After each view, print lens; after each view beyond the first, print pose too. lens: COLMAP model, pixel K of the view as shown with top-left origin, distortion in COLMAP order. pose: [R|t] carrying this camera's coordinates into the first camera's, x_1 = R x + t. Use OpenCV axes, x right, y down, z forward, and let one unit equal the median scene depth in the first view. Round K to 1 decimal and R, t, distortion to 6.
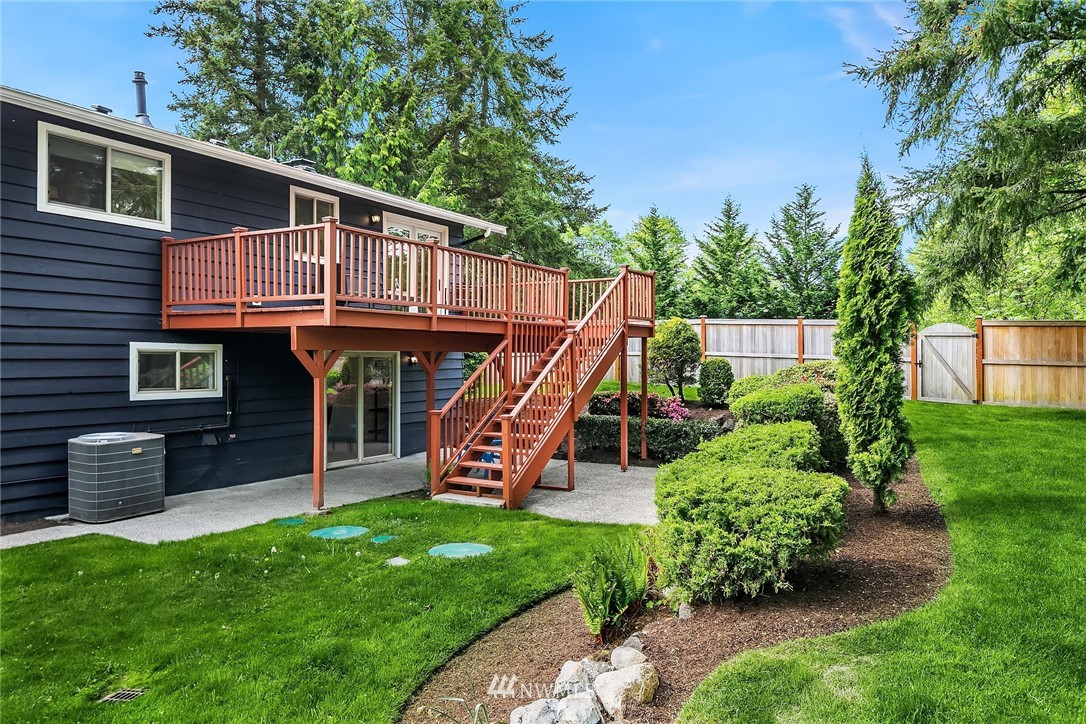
lens RADIAL K [[752.7, 0, 541.5], [0, 752.7, 362.8], [0, 0, 1]] dist [0.000517, 0.002558]
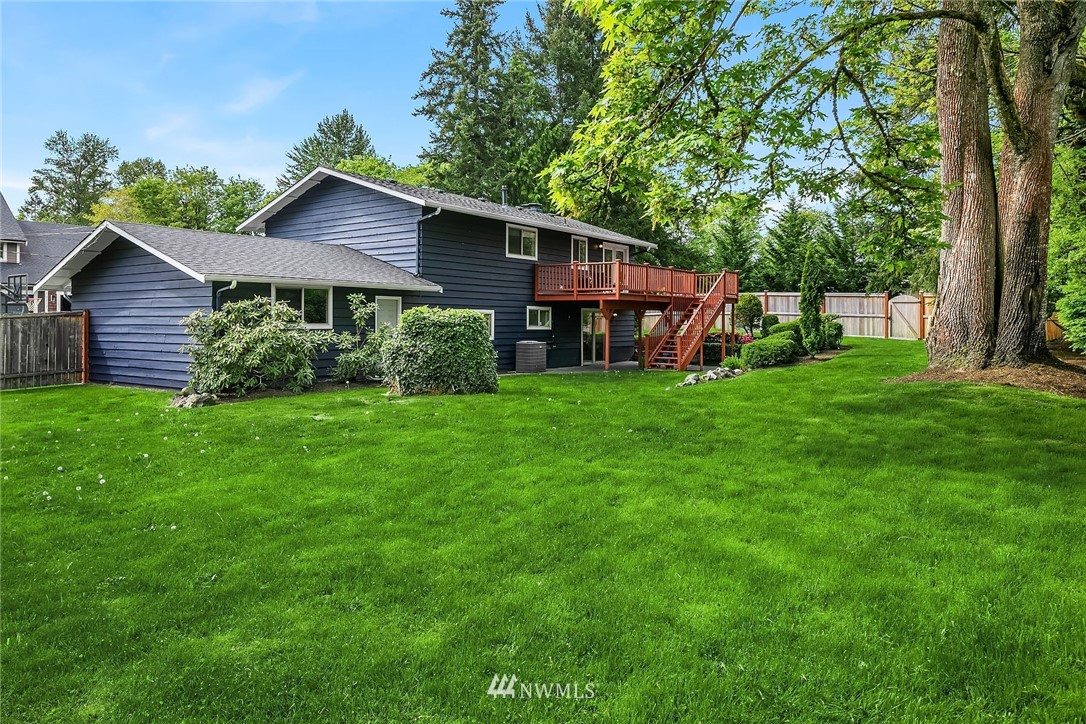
lens RADIAL K [[752.7, 0, 545.0], [0, 752.7, 354.3], [0, 0, 1]] dist [0.000517, 0.002558]
pose [[0.995968, 0.003223, -0.089654, -0.162525], [-0.000176, 0.999423, 0.033980, 0.029667], [0.089712, -0.033827, 0.995393, -0.932326]]
